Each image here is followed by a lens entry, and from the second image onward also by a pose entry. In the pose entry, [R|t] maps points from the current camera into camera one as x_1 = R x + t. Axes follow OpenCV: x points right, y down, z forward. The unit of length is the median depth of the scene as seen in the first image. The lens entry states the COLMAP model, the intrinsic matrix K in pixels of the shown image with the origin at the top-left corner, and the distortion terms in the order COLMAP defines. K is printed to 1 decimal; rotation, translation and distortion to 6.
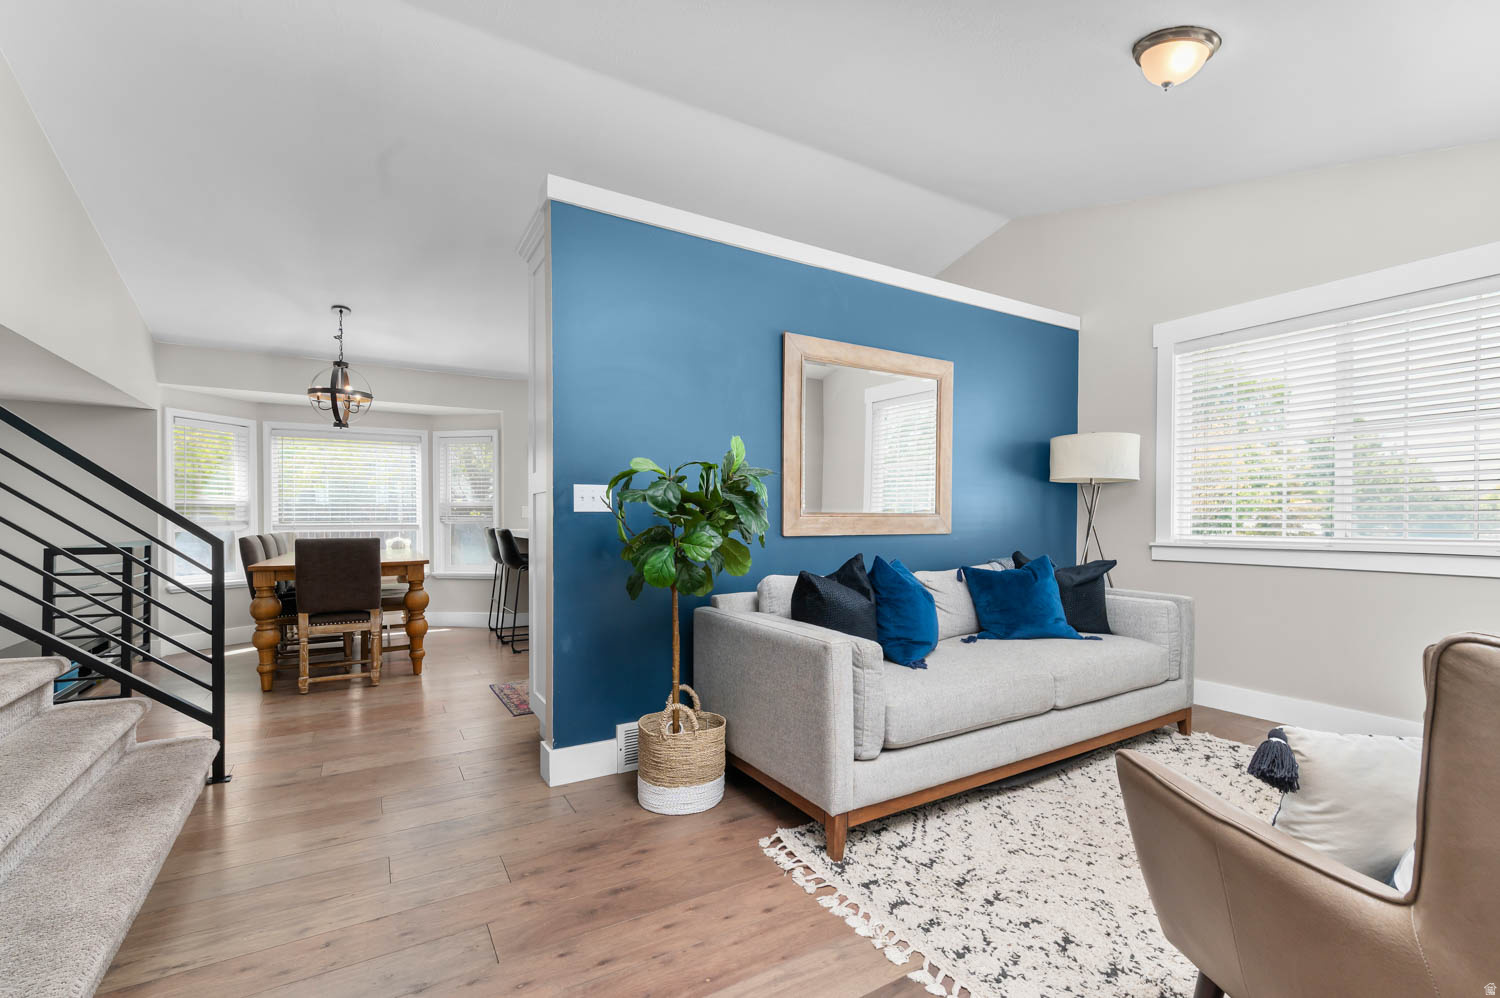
lens RADIAL K [[644.8, 0, 736.8], [0, 644.8, 509.9], [0, 0, 1]] dist [-0.000385, -0.000136]
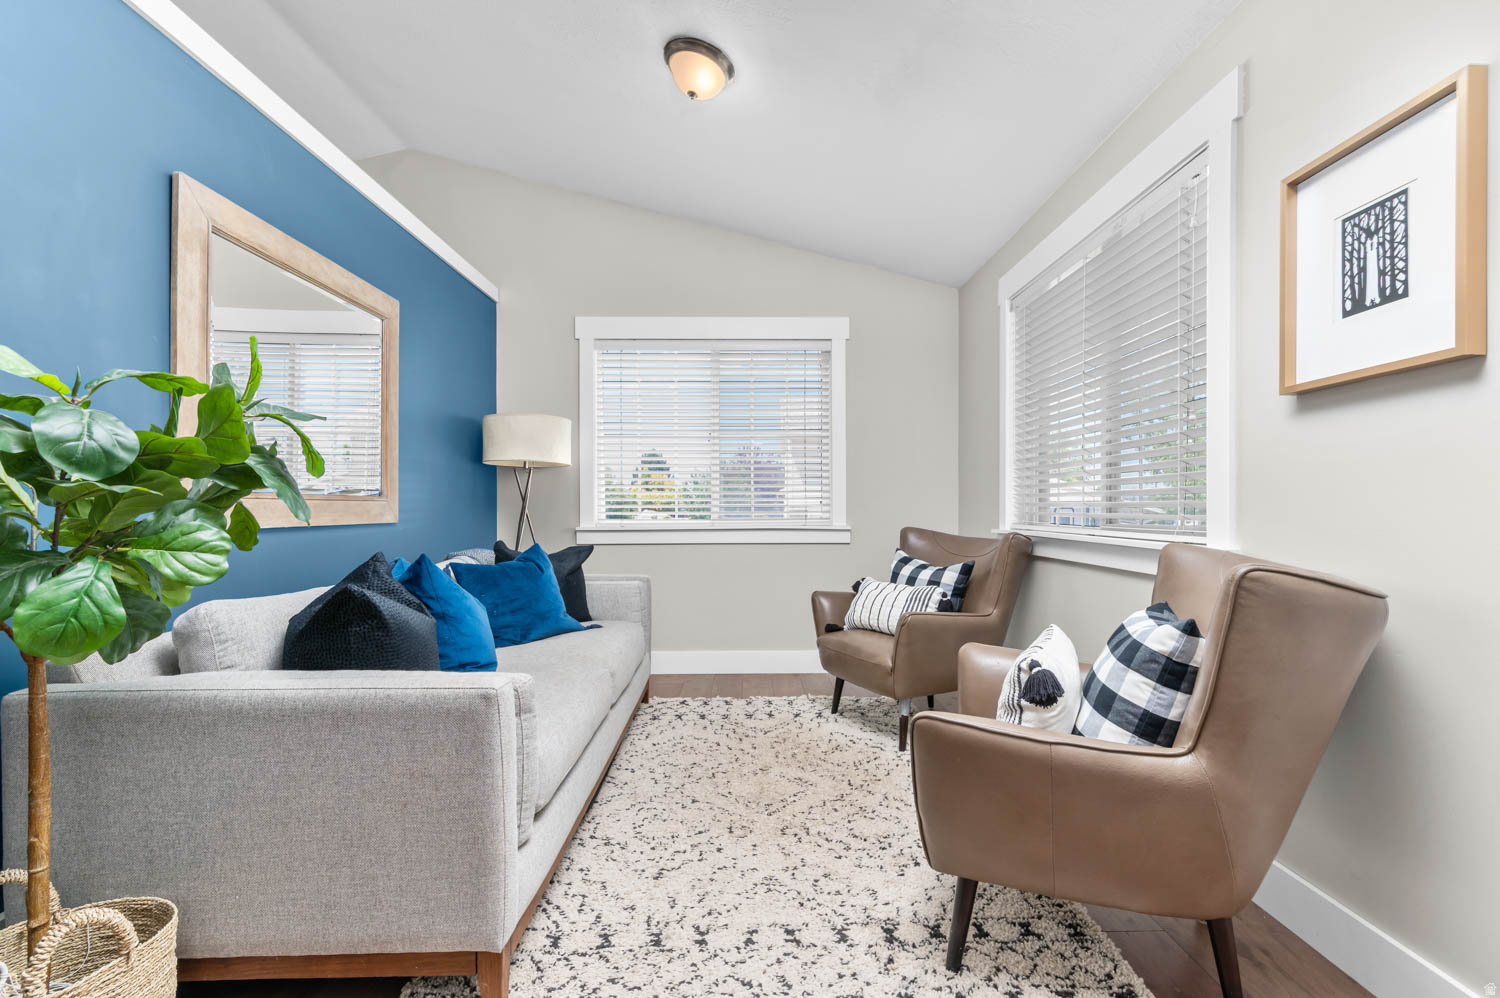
lens RADIAL K [[682.4, 0, 750.0], [0, 682.4, 499.0], [0, 0, 1]] dist [0.010150, 0.000107]
pose [[0.490601, 0.008325, 0.871344, -0.273469], [-0.009192, 0.999948, -0.004378, 0.012287], [-0.871336, -0.005862, 0.490652, 0.354038]]
